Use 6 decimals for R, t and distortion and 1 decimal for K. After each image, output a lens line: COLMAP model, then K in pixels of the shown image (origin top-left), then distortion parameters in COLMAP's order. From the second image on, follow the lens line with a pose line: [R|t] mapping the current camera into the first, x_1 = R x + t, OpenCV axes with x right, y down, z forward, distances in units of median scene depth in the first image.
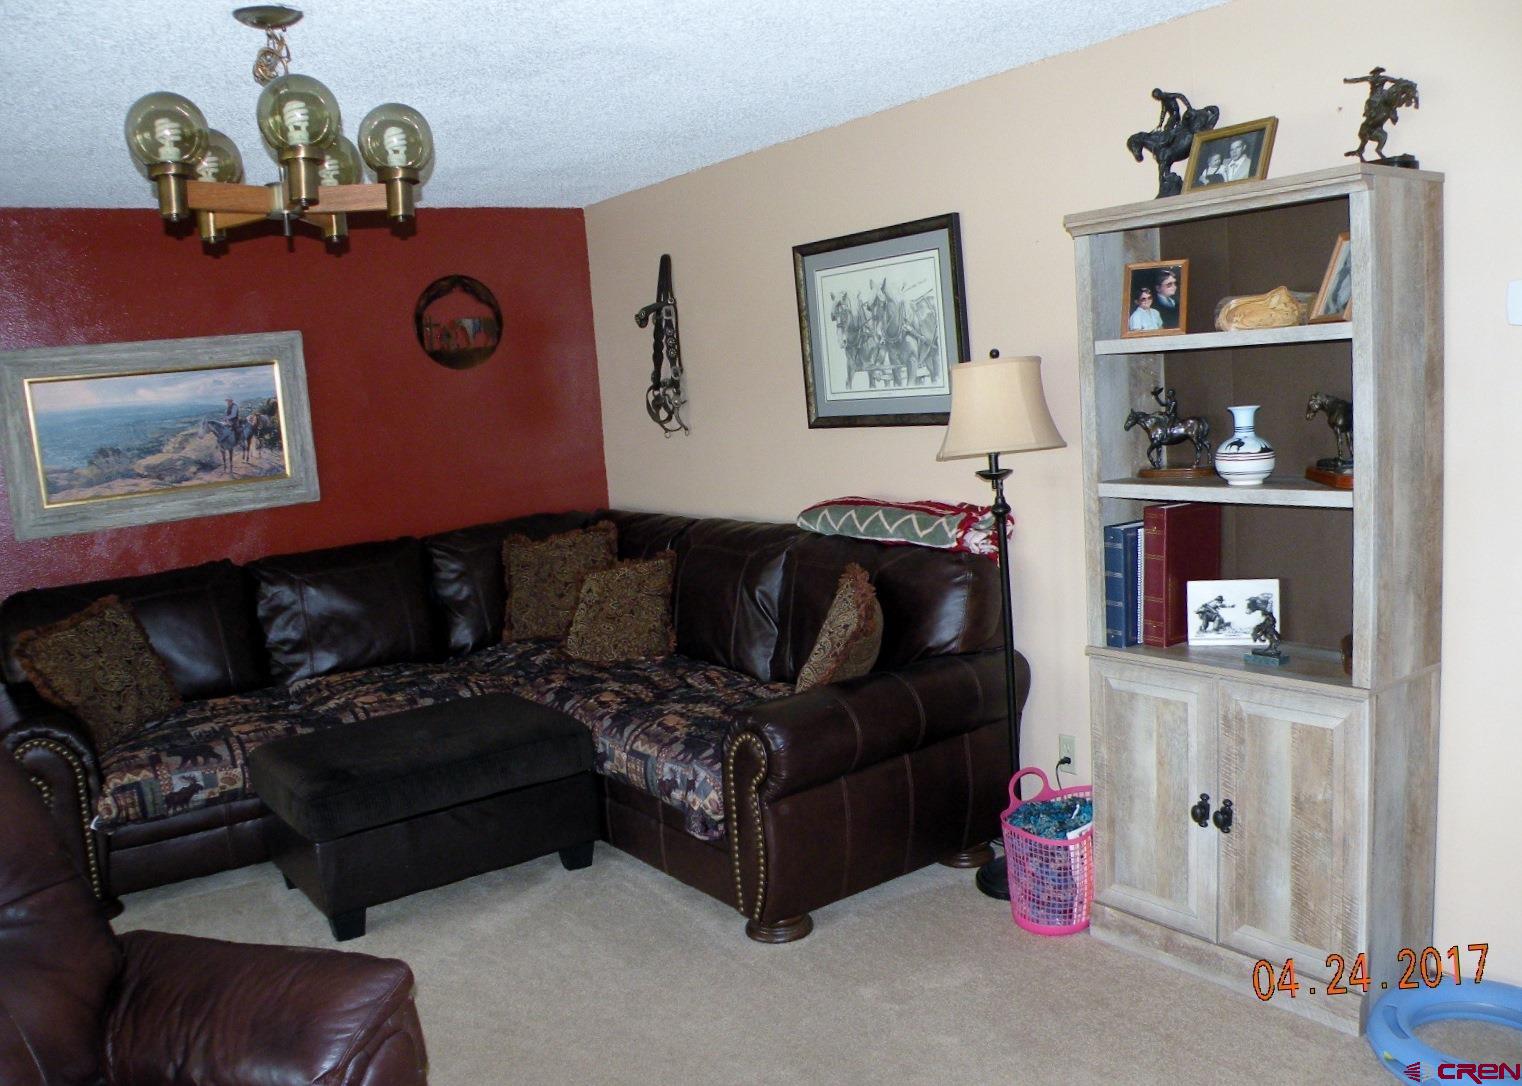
lens RADIAL K [[1280.4, 0, 761.0], [0, 1280.4, 543.0], [0, 0, 1]] dist [-0.092940, 0.008927]
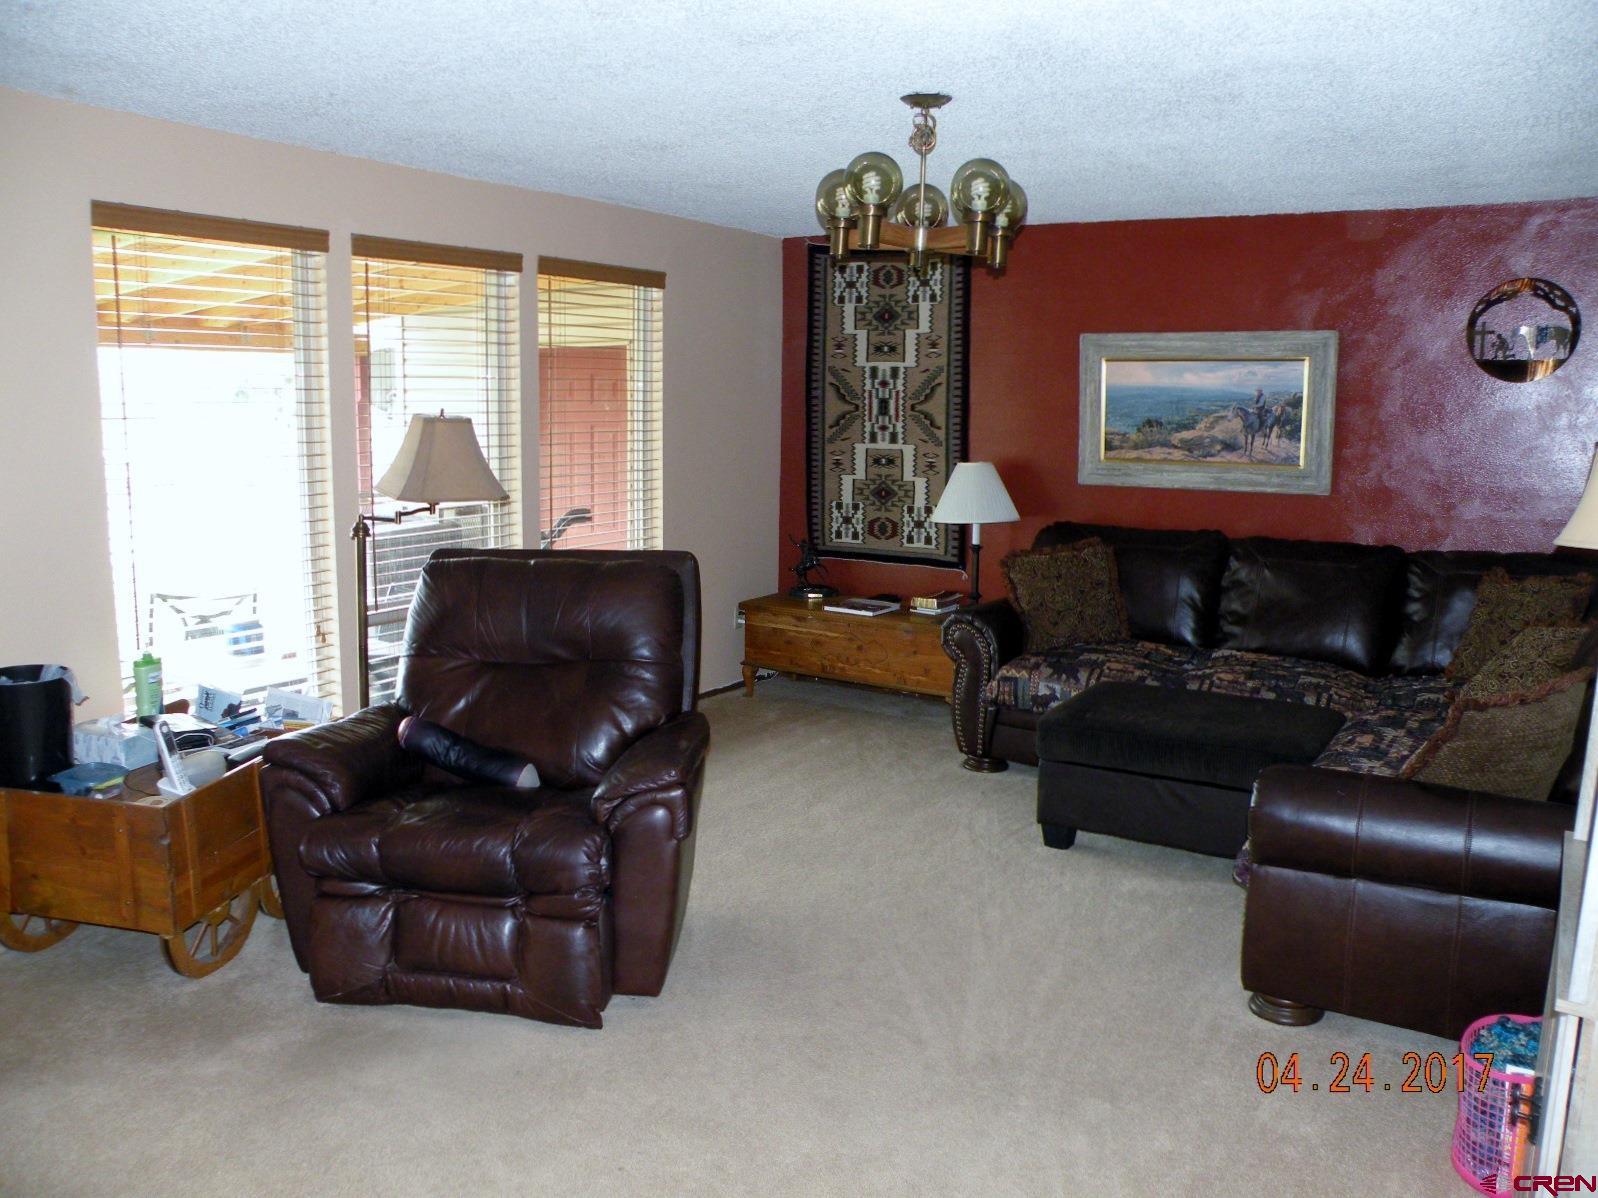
lens RADIAL K [[1311.7, 0, 799.0], [0, 1311.7, 599.0], [0, 0, 1]] dist [-0.164968, 0.155629]
pose [[0.366279, 0.223353, -0.903301, 0.488819], [-0.161272, 0.971311, 0.174775, -0.068222], [0.916423, 0.081661, 0.391792, 0.209016]]
